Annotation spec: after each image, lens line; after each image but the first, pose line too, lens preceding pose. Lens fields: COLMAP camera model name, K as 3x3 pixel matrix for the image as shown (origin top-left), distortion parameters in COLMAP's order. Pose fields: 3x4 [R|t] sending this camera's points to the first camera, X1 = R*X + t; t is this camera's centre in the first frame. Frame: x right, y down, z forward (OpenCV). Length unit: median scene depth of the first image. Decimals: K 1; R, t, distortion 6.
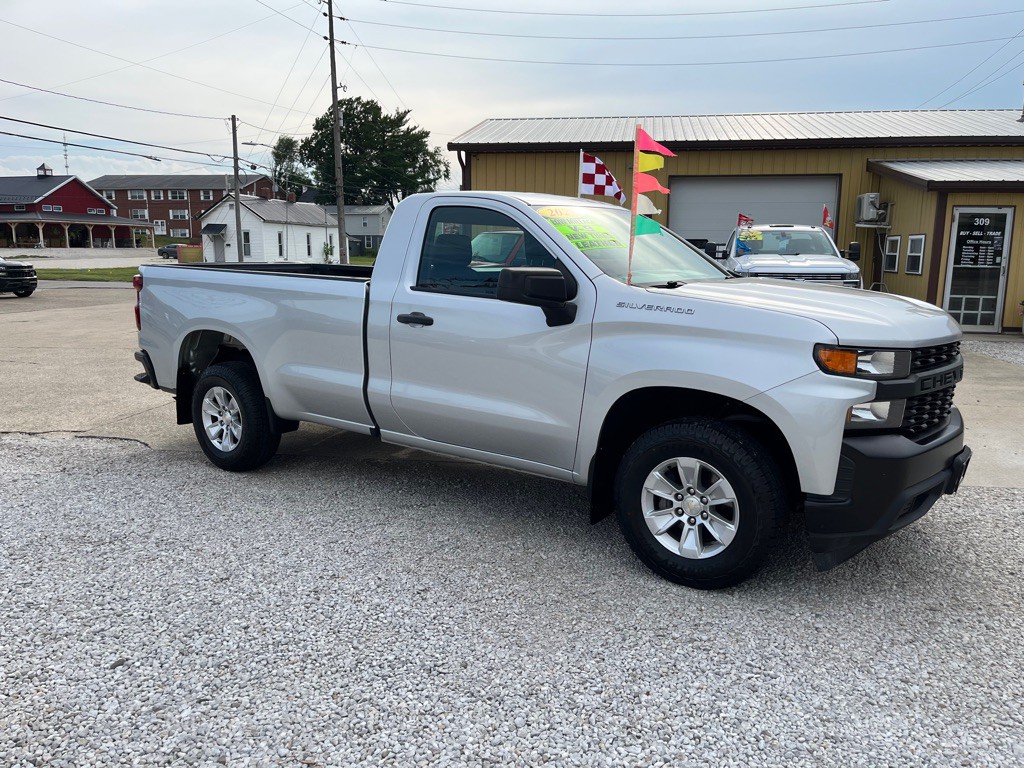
lens RADIAL K [[784.9, 0, 523.6], [0, 784.9, 388.6], [0, 0, 1]] dist [0.060674, -0.080889]
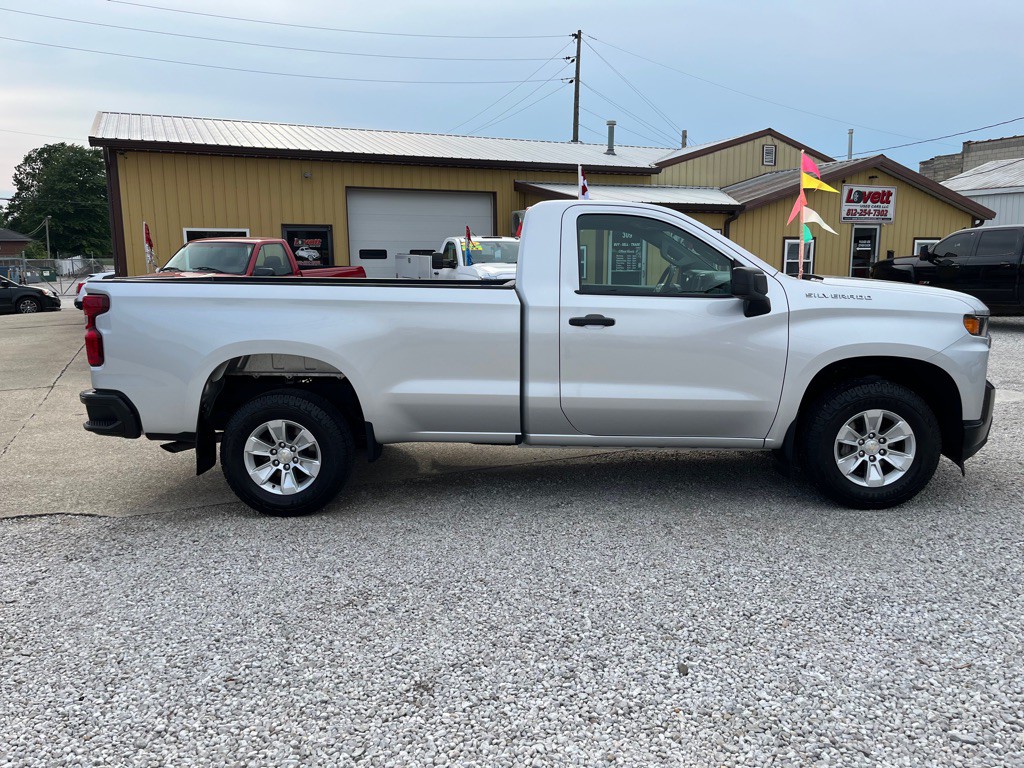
lens RADIAL K [[784.9, 0, 523.6], [0, 784.9, 388.6], [0, 0, 1]] dist [0.060674, -0.080889]
pose [[0.828436, -0.101730, 0.550768, -0.265945], [0.110025, 0.993765, 0.018060, -0.009314], [-0.549171, 0.045637, 0.834463, 0.060746]]
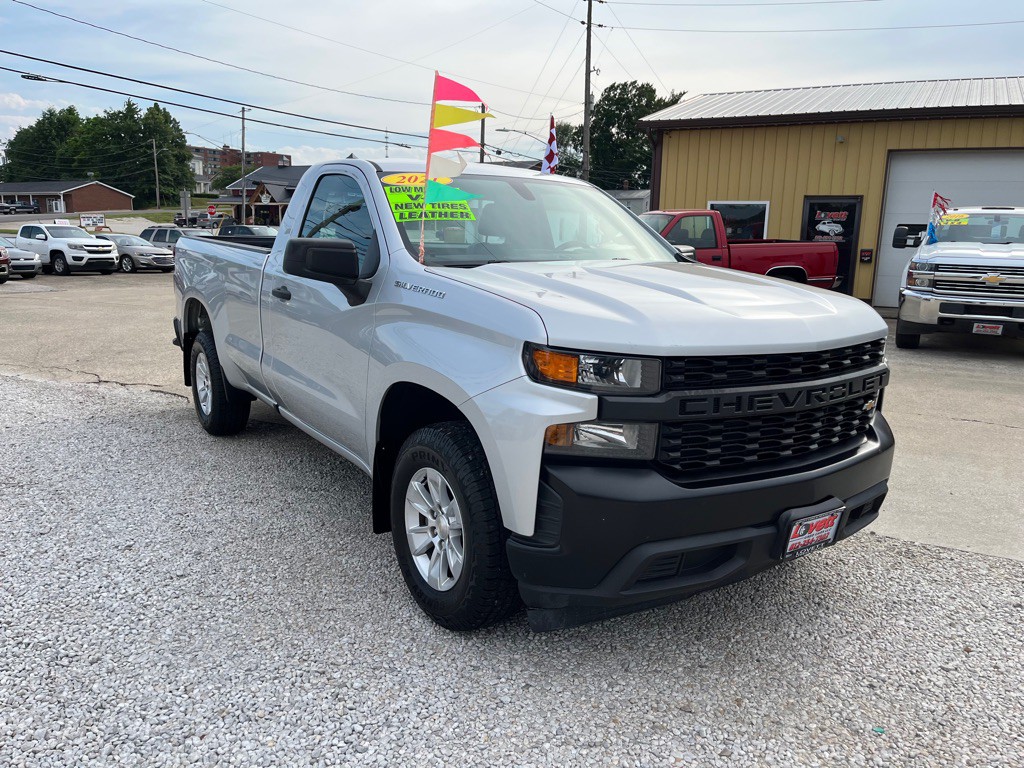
lens RADIAL K [[784.9, 0, 523.6], [0, 784.9, 388.6], [0, 0, 1]] dist [0.060674, -0.080889]
pose [[0.941258, 0.082061, -0.327566, 0.146765], [-0.076163, 0.996619, 0.030815, -0.008052], [0.328987, -0.004057, 0.944326, 0.061835]]
